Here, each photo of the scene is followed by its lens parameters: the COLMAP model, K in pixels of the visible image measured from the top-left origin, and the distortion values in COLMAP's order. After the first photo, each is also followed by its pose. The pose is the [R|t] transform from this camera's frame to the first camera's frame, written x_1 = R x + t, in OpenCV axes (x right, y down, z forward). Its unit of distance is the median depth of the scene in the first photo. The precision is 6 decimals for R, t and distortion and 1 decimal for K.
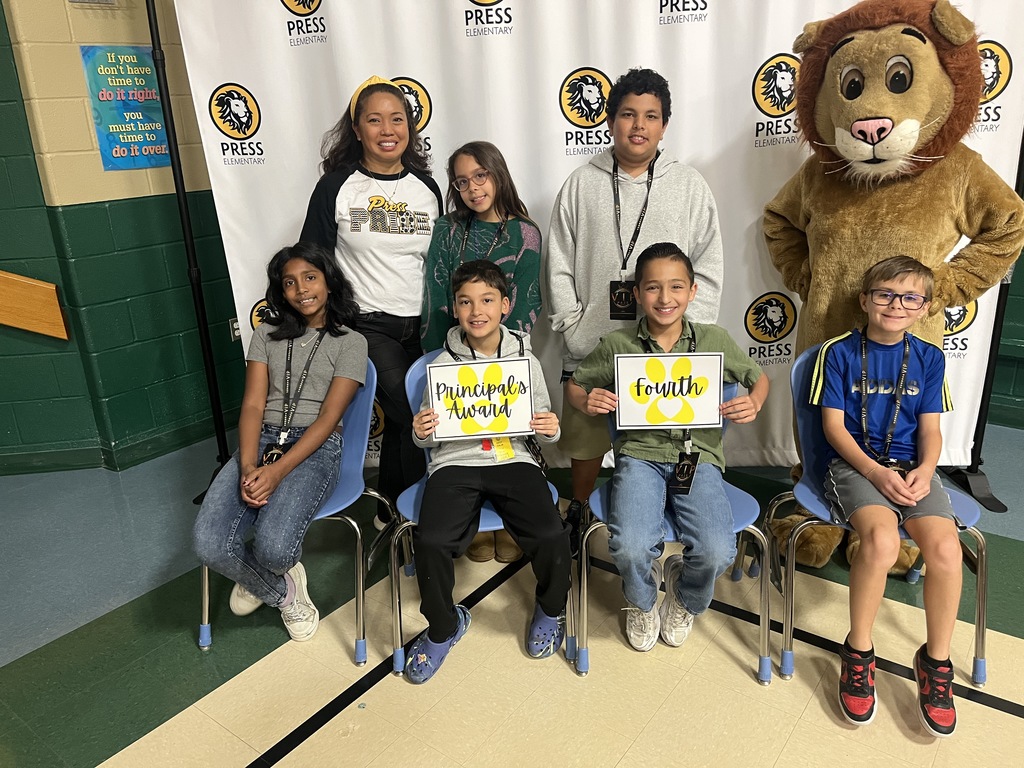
lens RADIAL K [[803.3, 0, 513.4], [0, 803.3, 391.4], [0, 0, 1]] dist [0.079760, -0.101245]
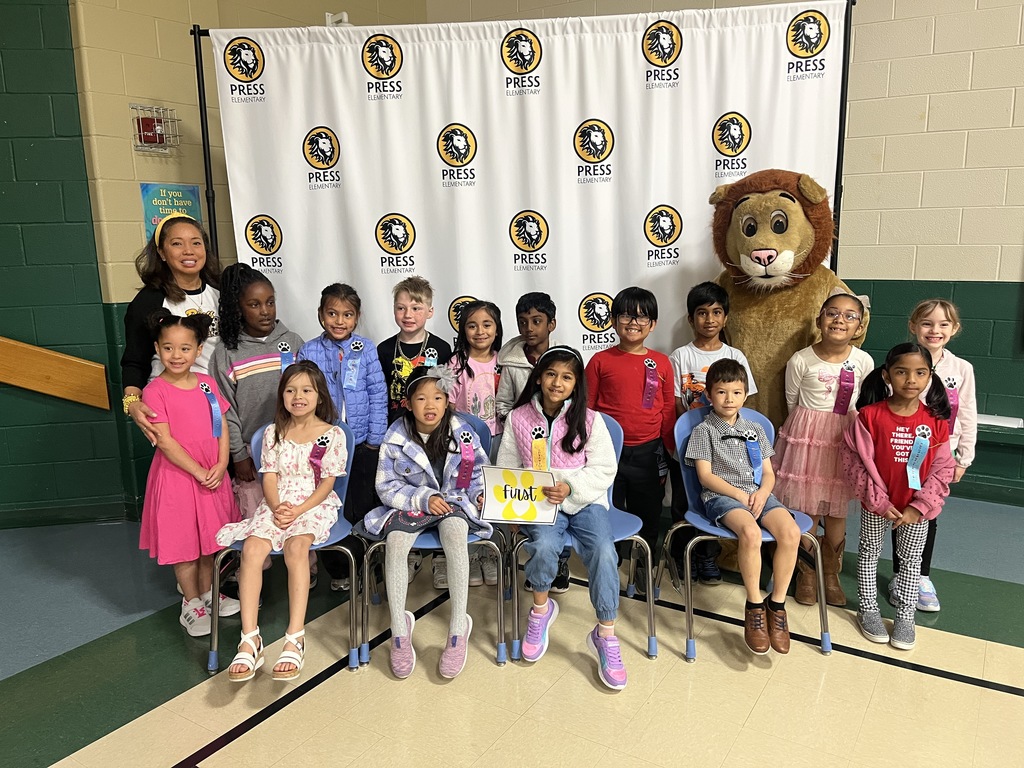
lens RADIAL K [[788.8, 0, 515.4], [0, 788.8, 381.5], [0, 0, 1]] dist [0.059608, -0.050120]
pose [[0.996966, 0.005098, 0.077668, -0.034849], [0.006650, 0.988625, -0.150256, 0.093805], [-0.077550, 0.150316, 0.985592, -0.285220]]
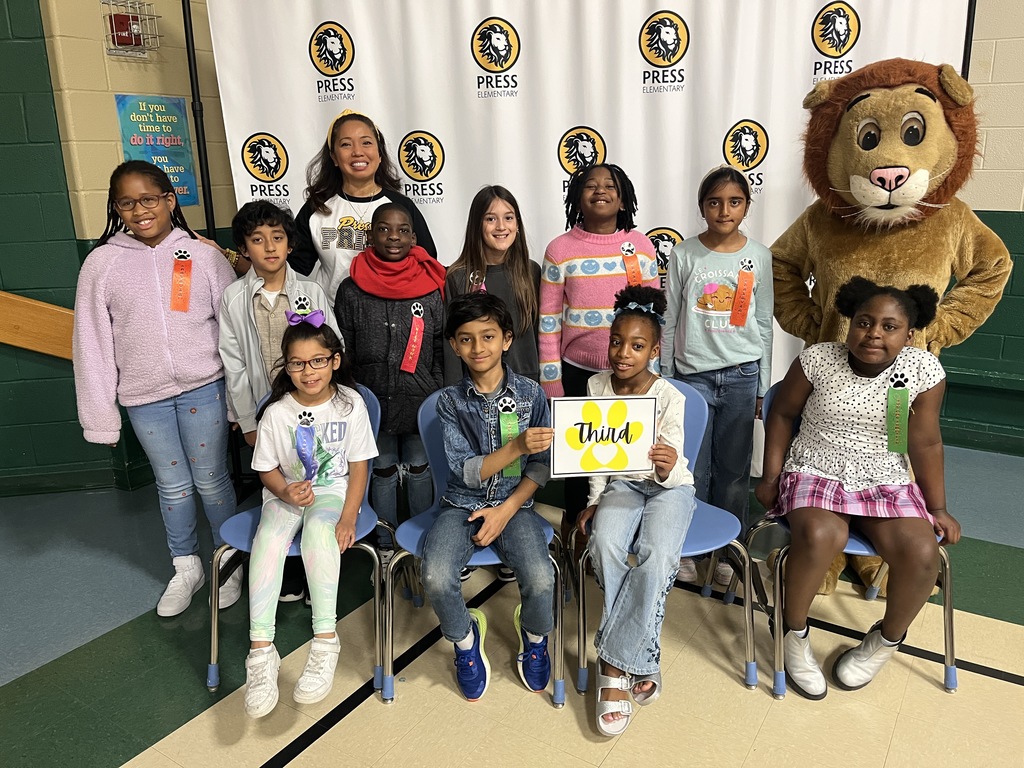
lens RADIAL K [[803.3, 0, 518.1], [0, 803.3, 374.4], [0, 0, 1]] dist [0.079760, -0.101245]
pose [[0.997581, 0.000897, 0.069505, -0.075644], [0.004172, 0.997341, -0.072753, 0.035086], [-0.069386, 0.072867, 0.994925, -0.110010]]
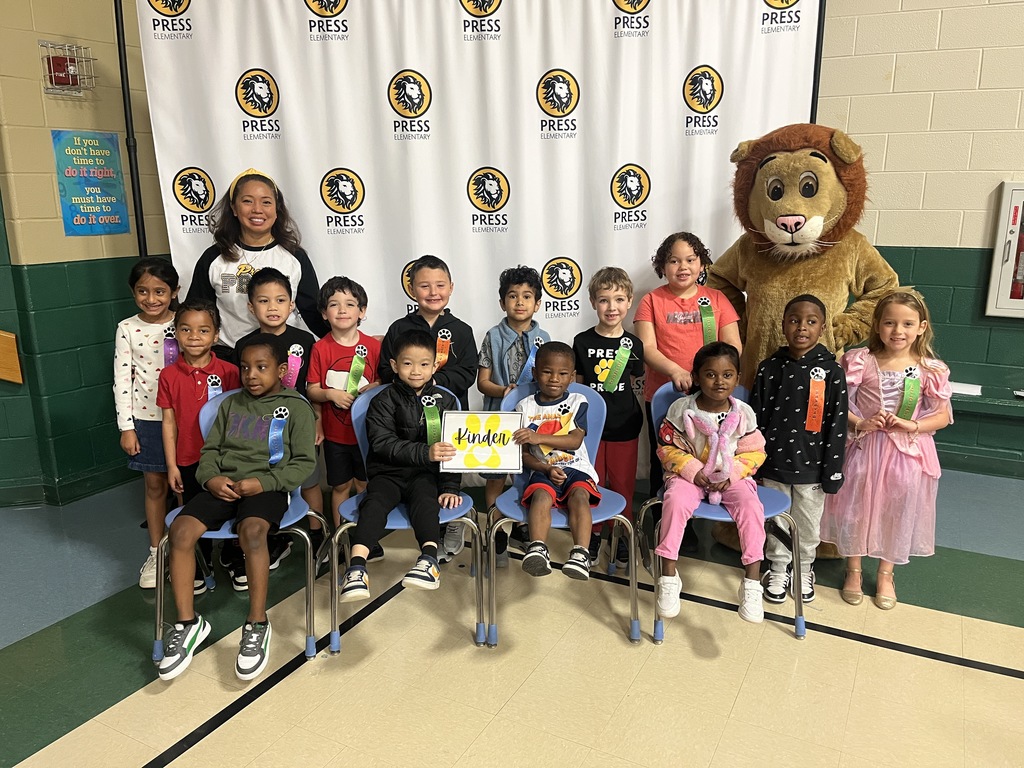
lens RADIAL K [[803.3, 0, 525.8], [0, 803.3, 382.5], [0, 0, 1]] dist [0.079760, -0.101245]
pose [[0.987328, -0.004973, 0.158617, -0.054363], [0.021487, 0.994494, -0.102563, 0.075487], [-0.157234, 0.104672, 0.981999, -0.235233]]
